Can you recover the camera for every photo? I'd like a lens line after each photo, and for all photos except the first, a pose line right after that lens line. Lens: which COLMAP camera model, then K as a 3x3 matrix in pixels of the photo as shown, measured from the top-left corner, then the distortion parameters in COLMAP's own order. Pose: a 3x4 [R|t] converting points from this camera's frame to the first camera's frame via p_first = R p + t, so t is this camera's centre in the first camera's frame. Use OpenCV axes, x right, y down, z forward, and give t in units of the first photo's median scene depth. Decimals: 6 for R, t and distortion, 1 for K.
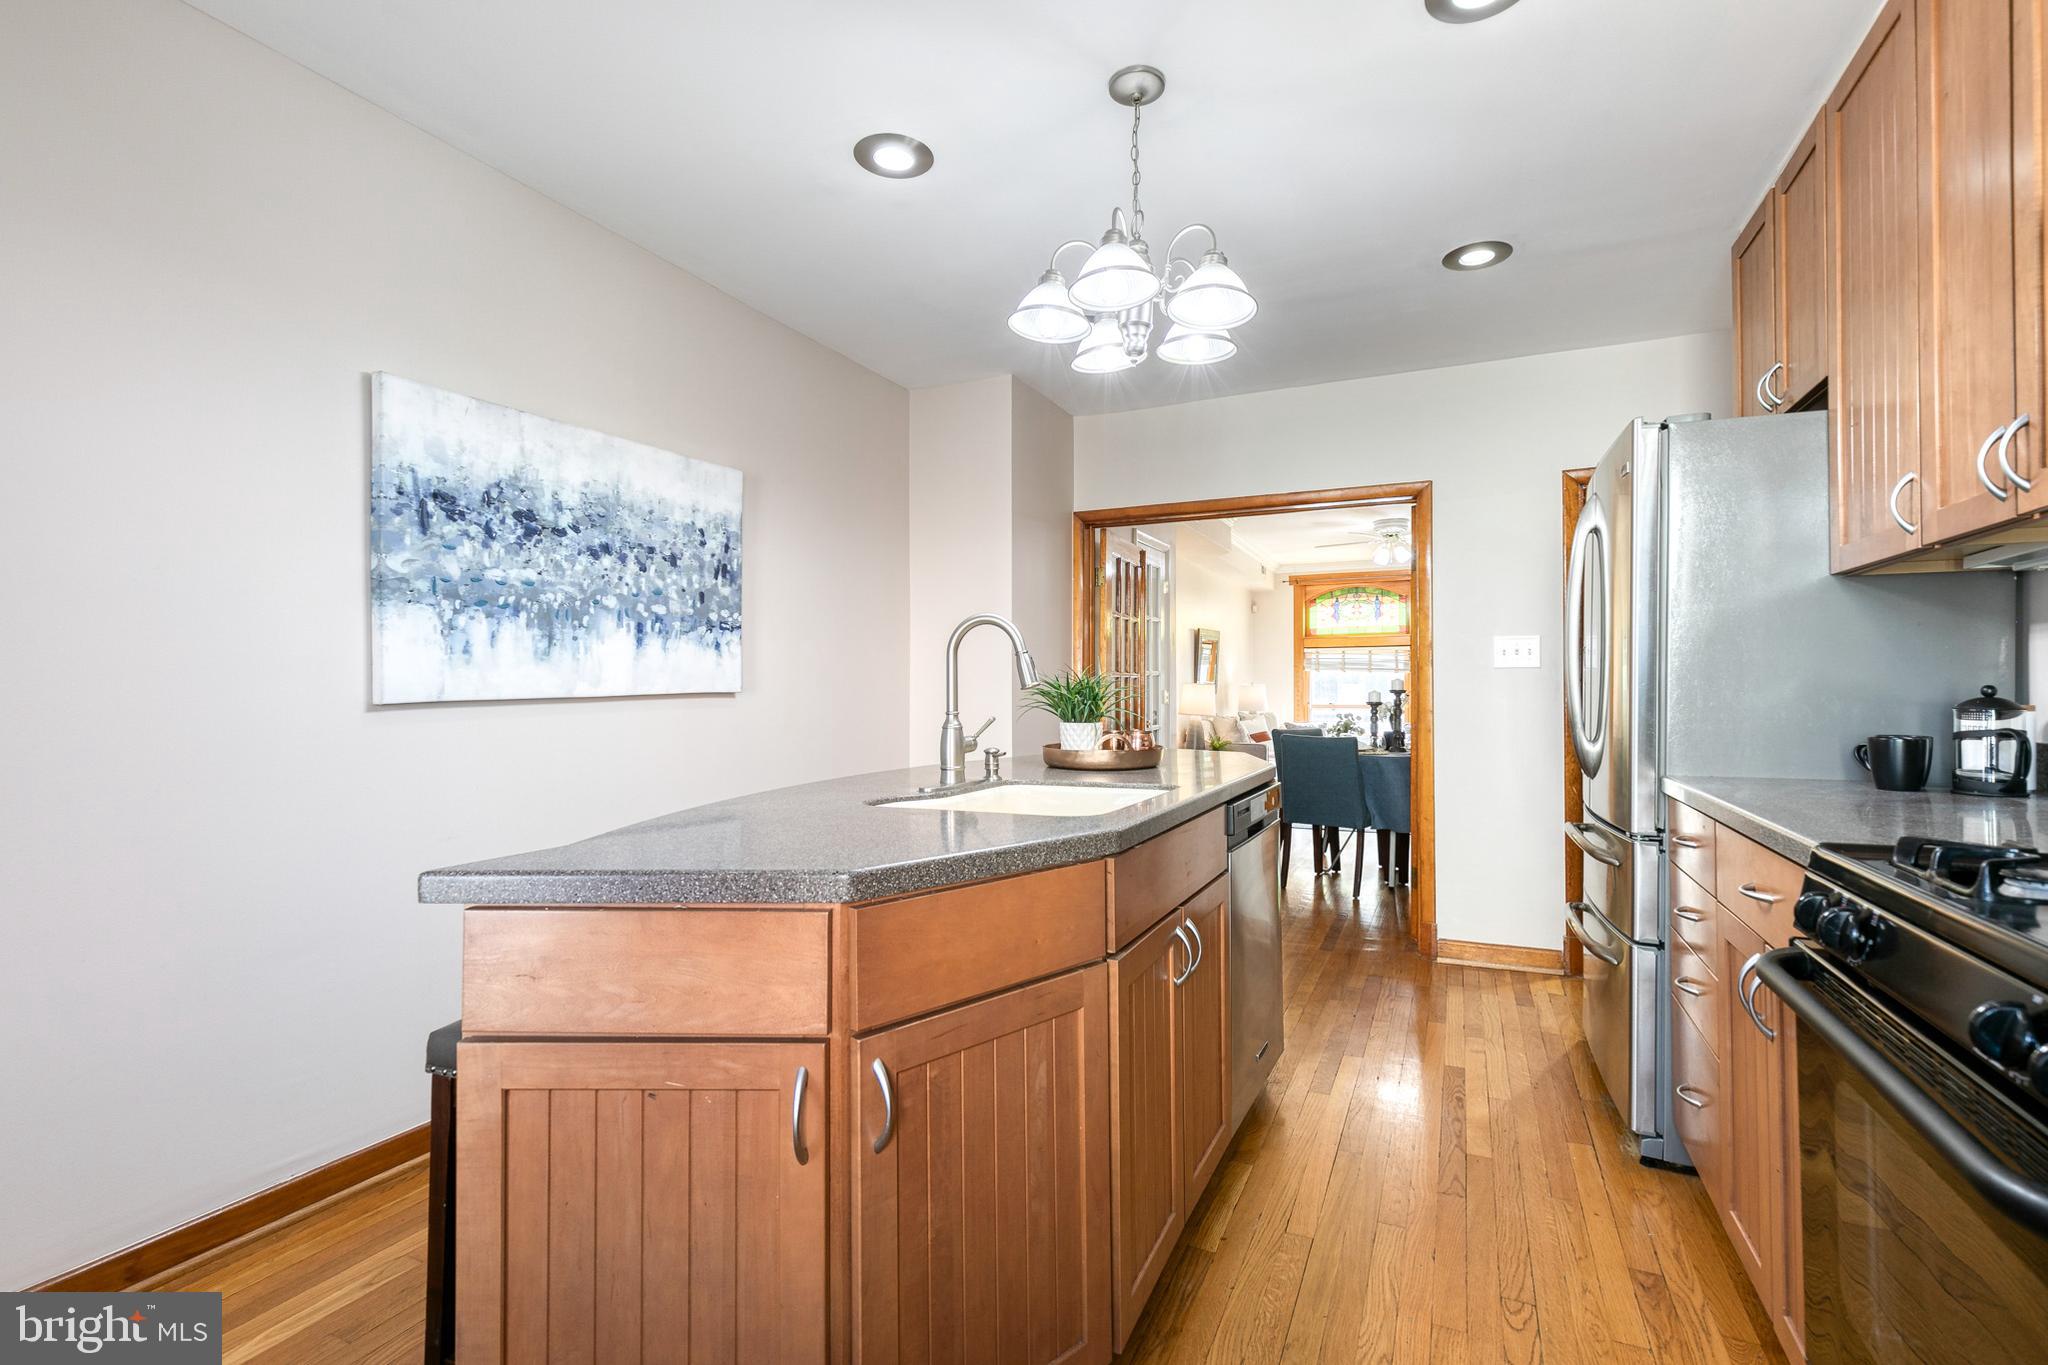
lens RADIAL K [[926.8, 0, 1041.7], [0, 926.8, 687.1], [0, 0, 1]] dist [0.009260, -0.000792]
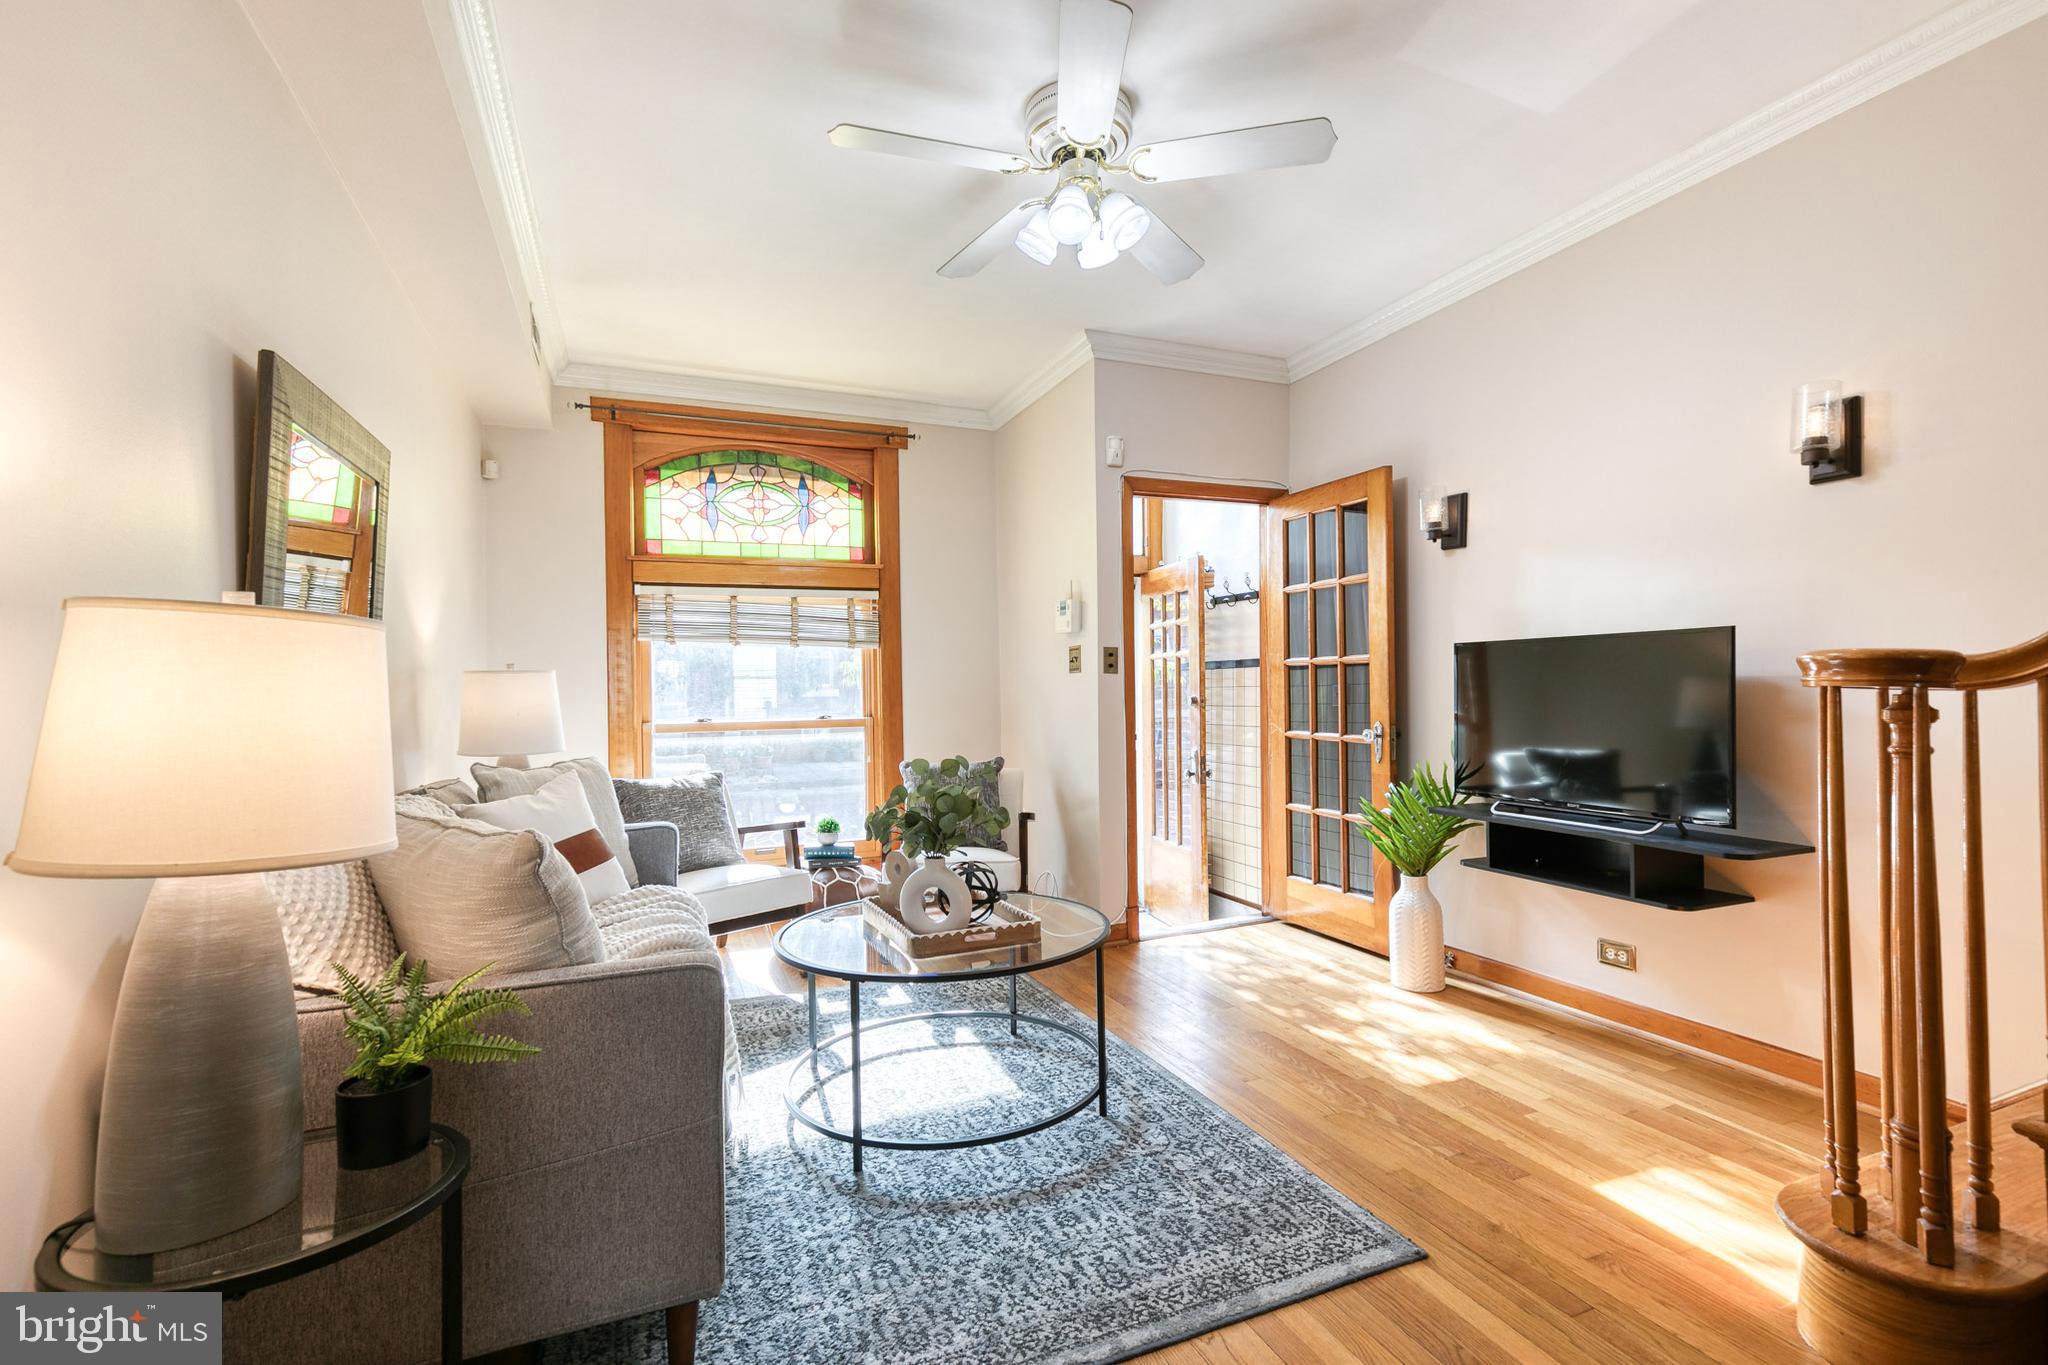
lens RADIAL K [[924.0, 0, 1044.8], [0, 924.0, 683.3], [0, 0, 1]] dist [0.004295, 0.000025]
pose [[0.675445, -0.005225, 0.737392, 0.438318], [0.014253, 0.999881, -0.005971, 0.022331], [-0.737273, 0.014543, 0.675439, 2.420103]]
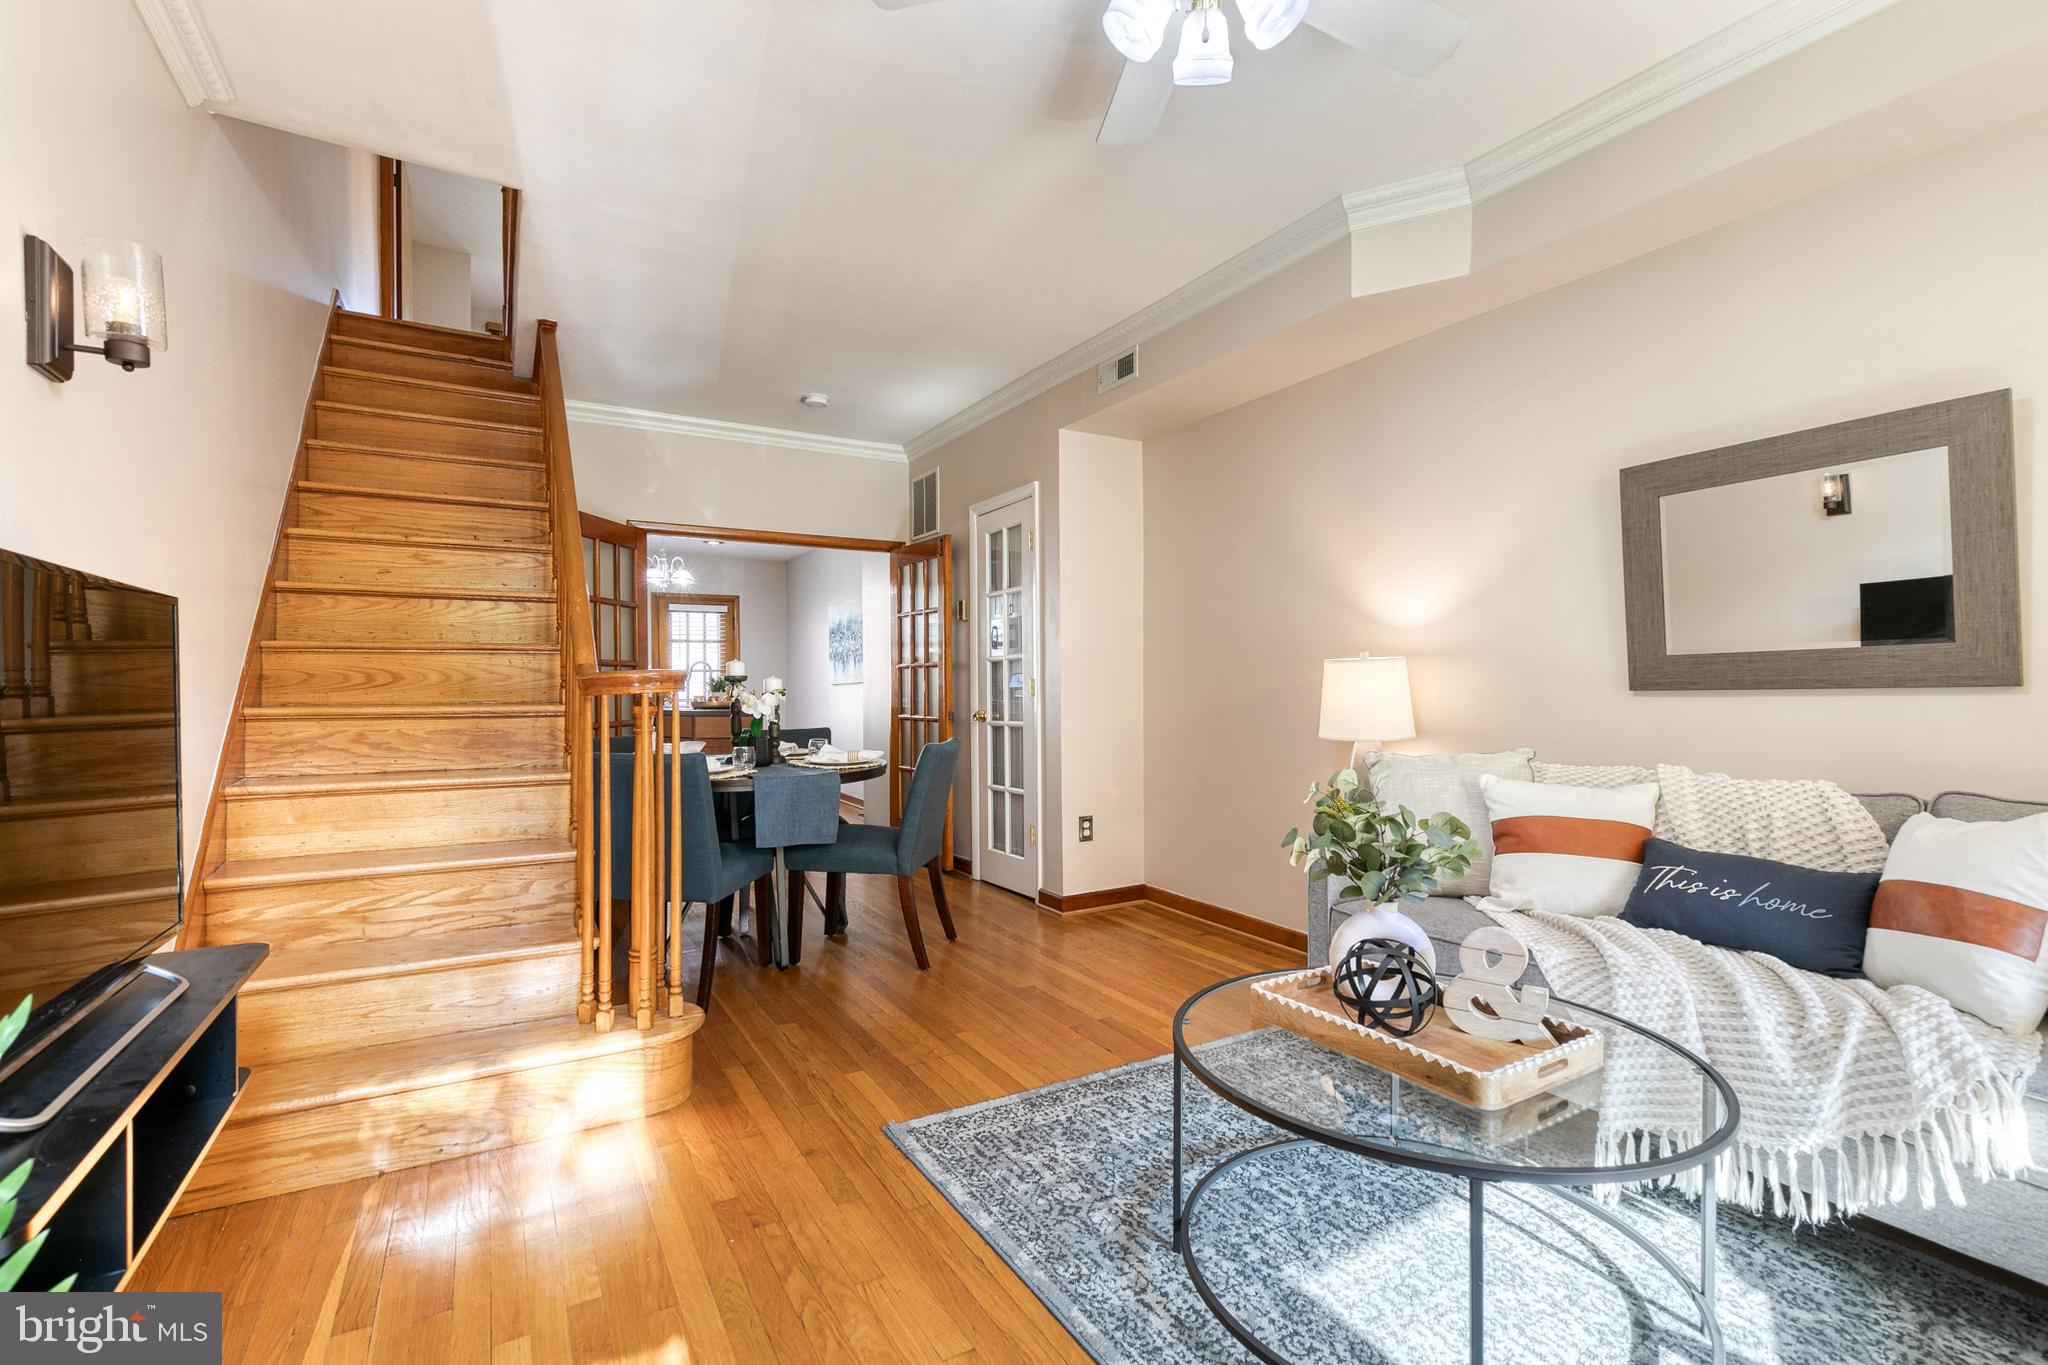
lens RADIAL K [[926.8, 0, 1041.7], [0, 926.8, 687.1], [0, 0, 1]] dist [0.009260, -0.000792]
pose [[-0.572888, 0.000023, -0.819634, 1.700799], [0.000685, 1.000000, -0.000451, 0.023766], [0.819634, -0.000820, -0.572888, 3.265350]]
